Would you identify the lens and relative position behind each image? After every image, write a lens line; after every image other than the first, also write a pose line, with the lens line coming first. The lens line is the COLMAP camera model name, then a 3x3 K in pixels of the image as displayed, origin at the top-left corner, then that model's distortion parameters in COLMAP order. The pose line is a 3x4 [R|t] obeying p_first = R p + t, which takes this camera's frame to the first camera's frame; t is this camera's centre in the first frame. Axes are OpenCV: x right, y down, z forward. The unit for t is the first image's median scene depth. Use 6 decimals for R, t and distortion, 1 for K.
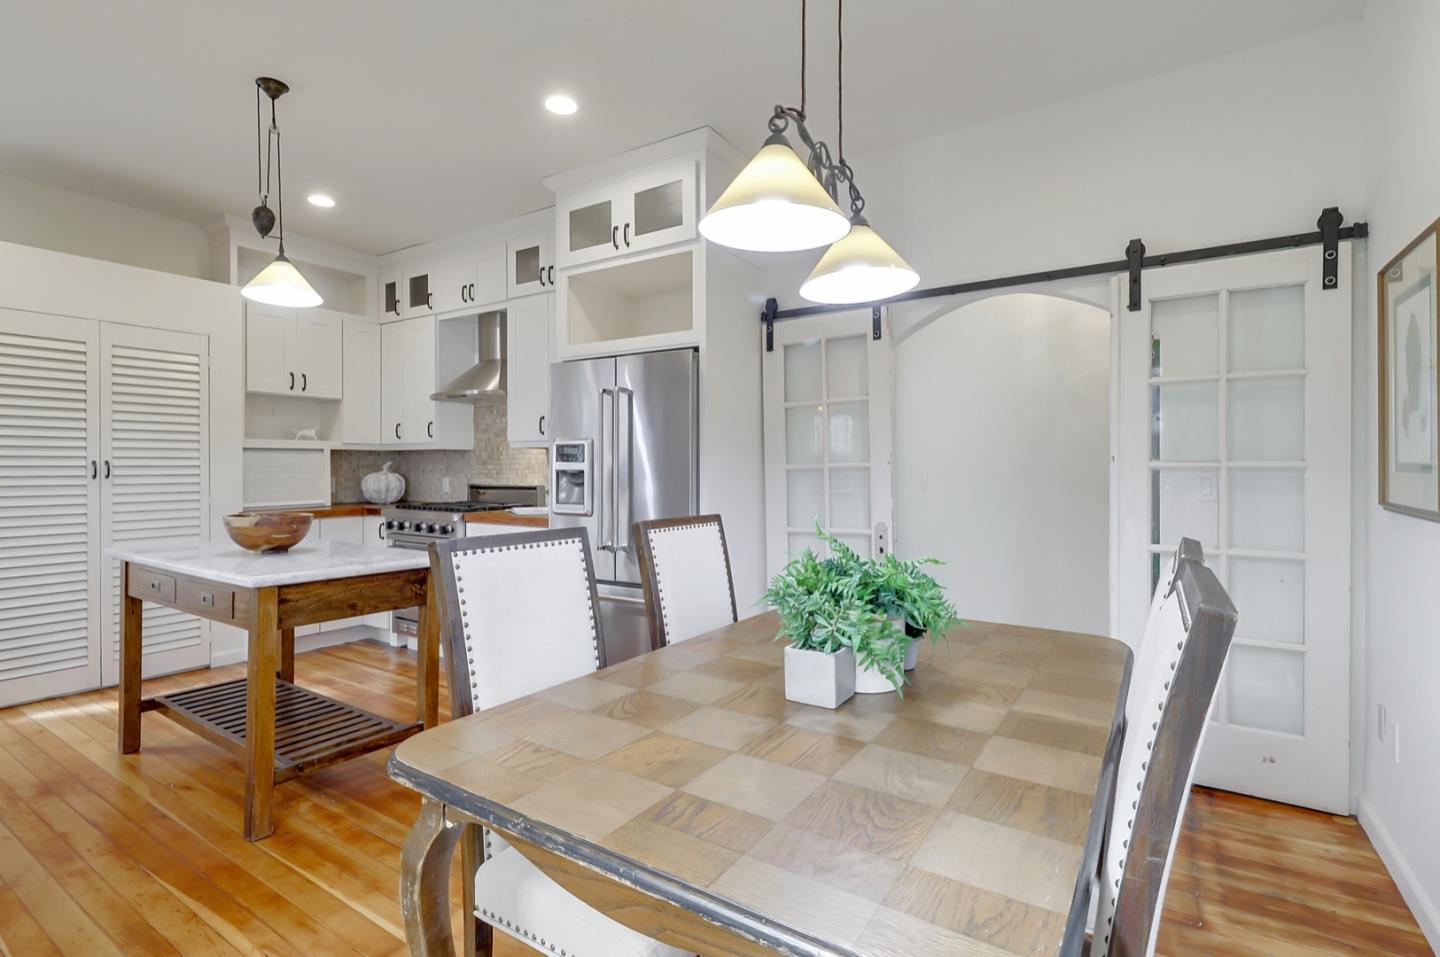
lens RADIAL K [[665.1, 0, 721.9], [0, 665.1, 468.7], [0, 0, 1]] dist [-0.002533, -0.000504]
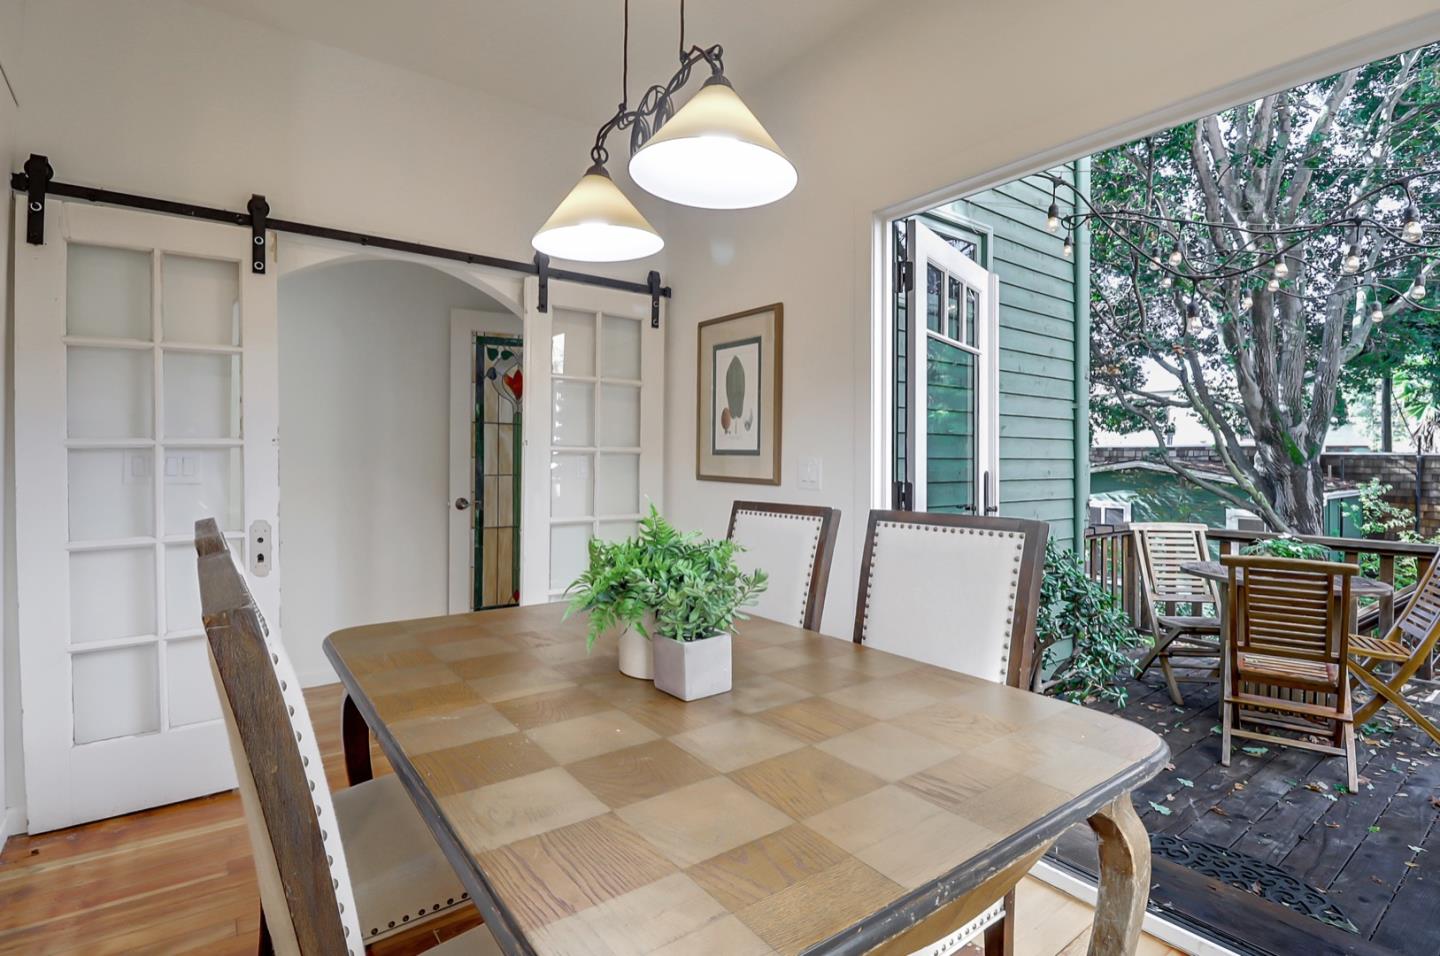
lens RADIAL K [[681.0, 0, 726.3], [0, 681.0, 457.9], [0, 0, 1]] dist [-0.000623, -0.013627]
pose [[0.343043, 0.003470, 0.939313, -0.340289], [-0.007598, 0.999971, -0.000919, 0.008566], [-0.939289, -0.006822, 0.343059, 0.289421]]
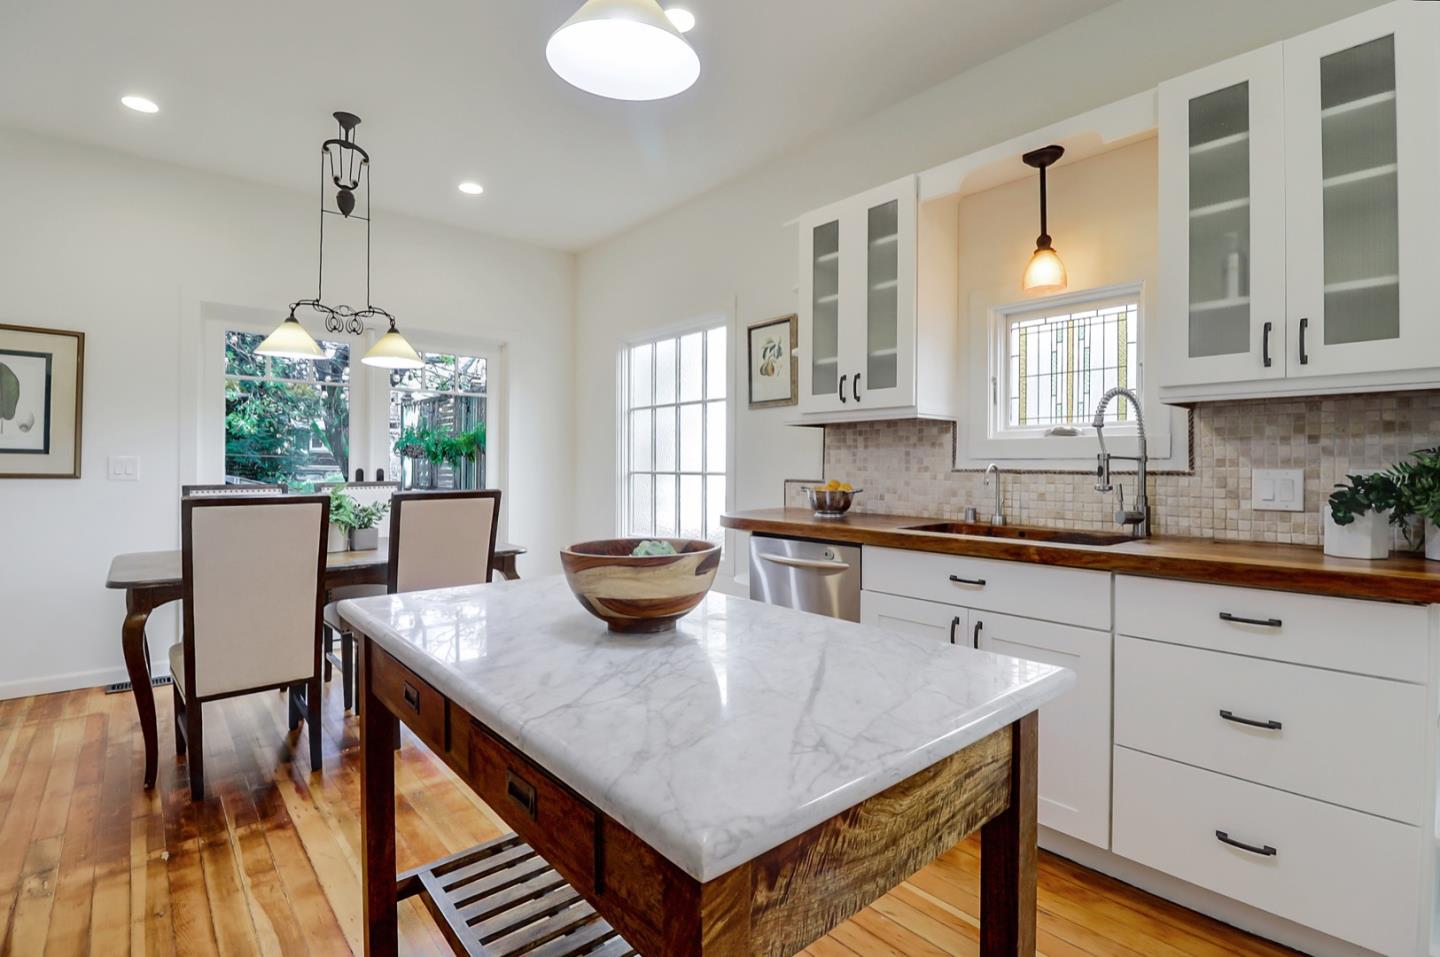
lens RADIAL K [[682.0, 0, 722.6], [0, 682.0, 464.2], [0, 0, 1]] dist [0.017669, -0.023257]
pose [[-0.960672, -0.006610, 0.277606, -0.855668], [-0.007577, 0.999968, -0.002408, 0.015272], [-0.277581, -0.004417, -0.960692, 1.430877]]
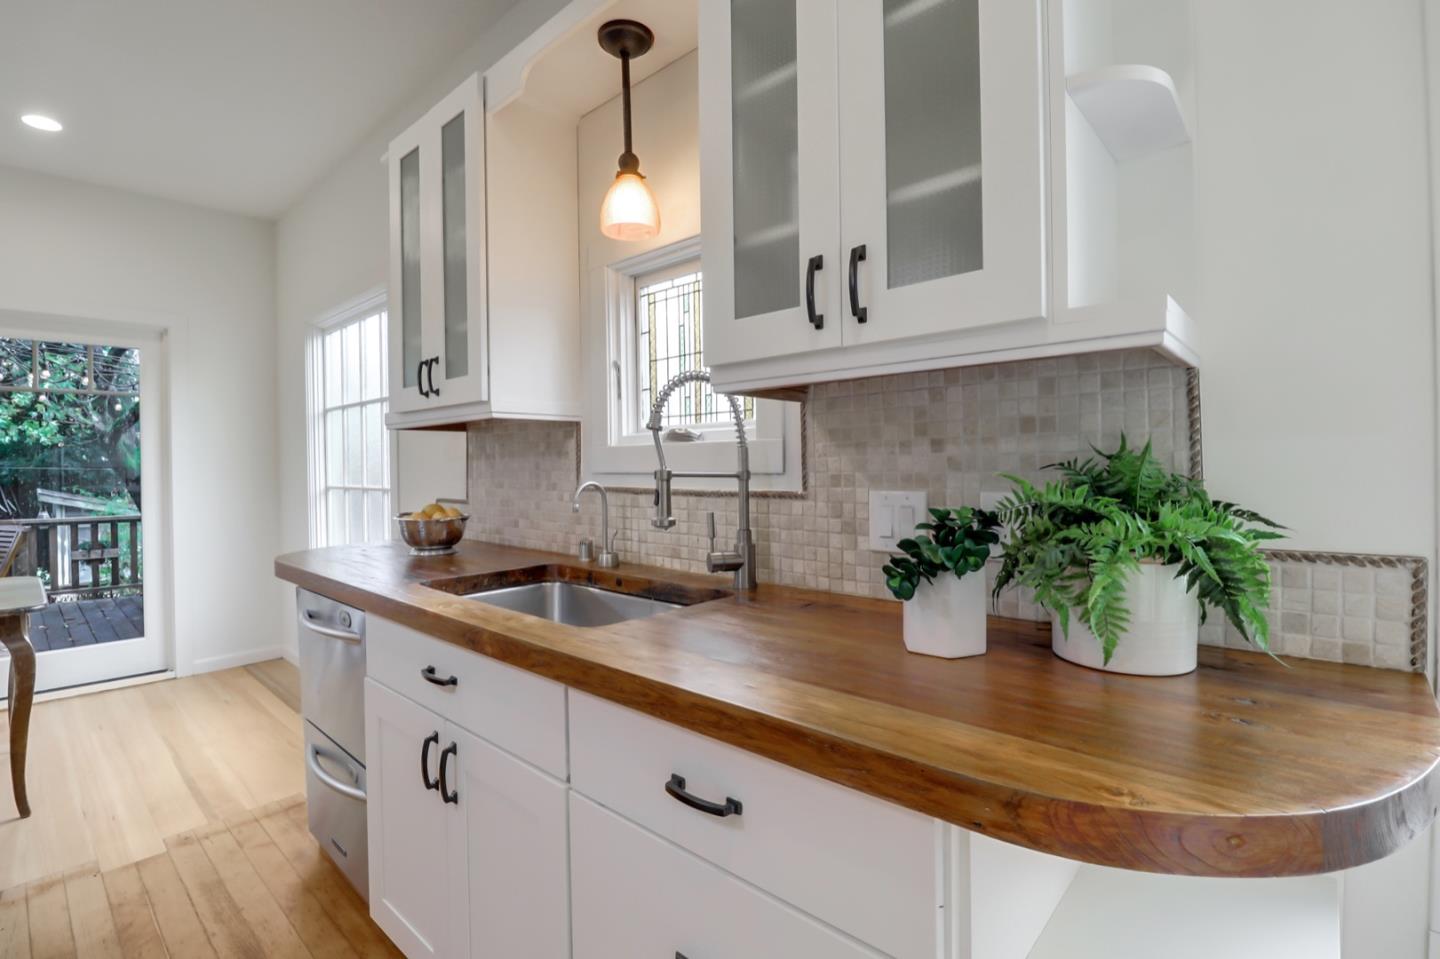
lens RADIAL K [[663.8, 0, 716.0], [0, 663.8, 467.2], [0, 0, 1]] dist [-0.000541, -0.011652]
pose [[-0.986203, 0.009383, 0.165275, -1.181523], [0.010284, 0.999937, 0.004594, -0.006425], [-0.165222, 0.006231, -0.986237, 1.042973]]
